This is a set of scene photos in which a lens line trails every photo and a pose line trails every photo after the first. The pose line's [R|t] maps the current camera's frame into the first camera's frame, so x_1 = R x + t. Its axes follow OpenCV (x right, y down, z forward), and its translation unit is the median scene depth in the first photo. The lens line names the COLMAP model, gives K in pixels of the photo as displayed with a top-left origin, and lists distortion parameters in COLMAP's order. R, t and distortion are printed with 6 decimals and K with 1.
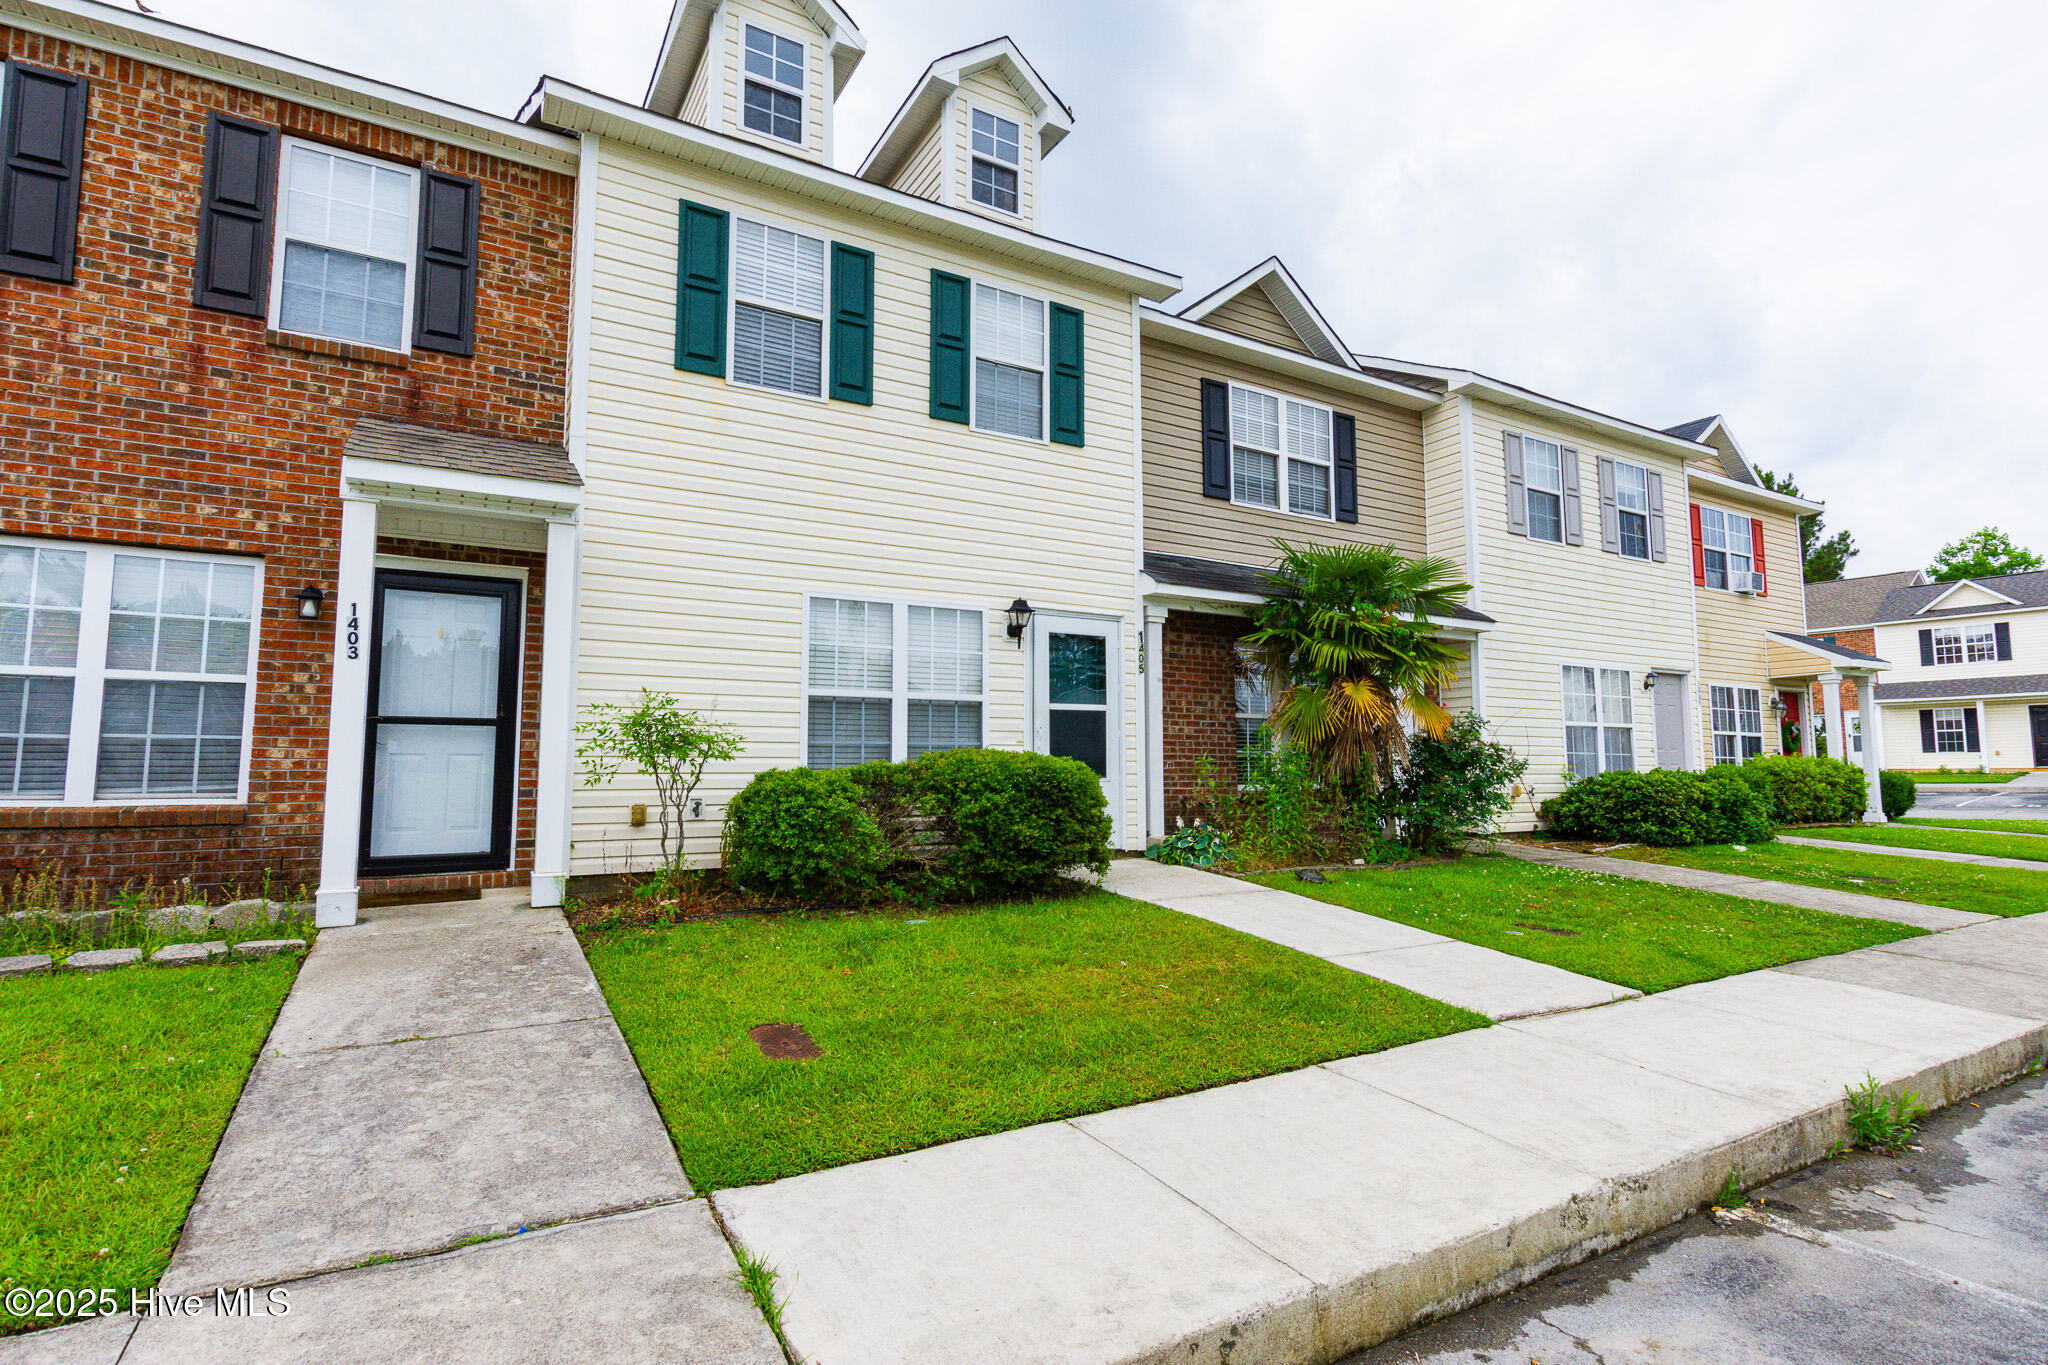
lens RADIAL K [[994.5, 0, 1027.4], [0, 994.5, 677.6], [0, 0, 1]] dist [0.003792, -0.003444]
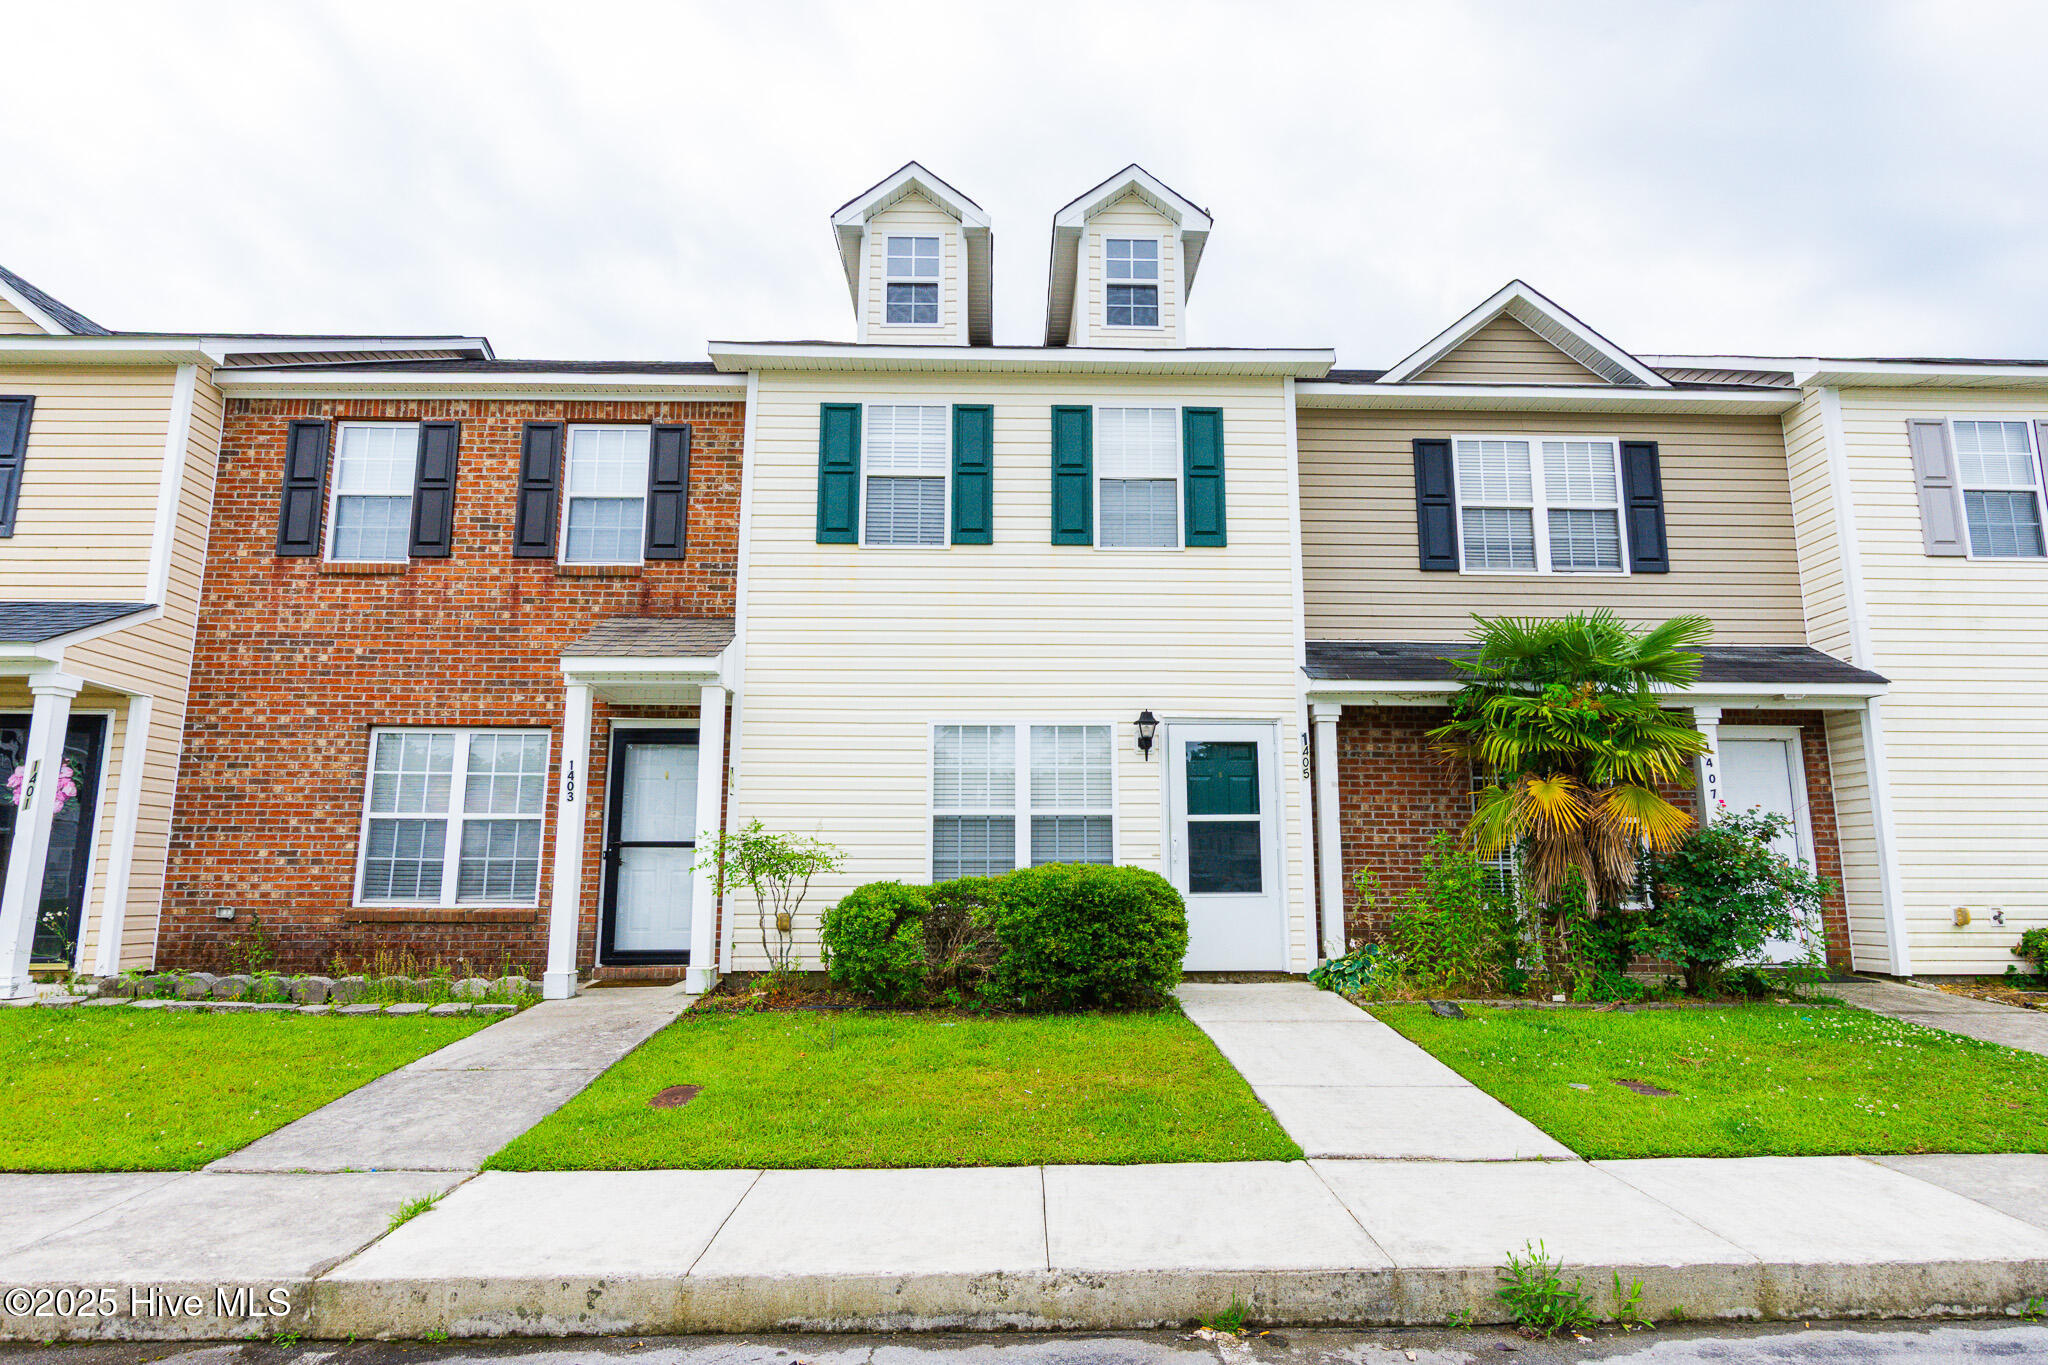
lens RADIAL K [[1135.0, 0, 1035.0], [0, 1135.0, 685.5], [0, 0, 1]] dist [0.001586, -0.001797]
pose [[0.876359, -0.079806, -0.475001, 0.522119], [0.042530, 0.995147, -0.088731, -0.009476], [0.479777, 0.057558, 0.875500, -0.058840]]
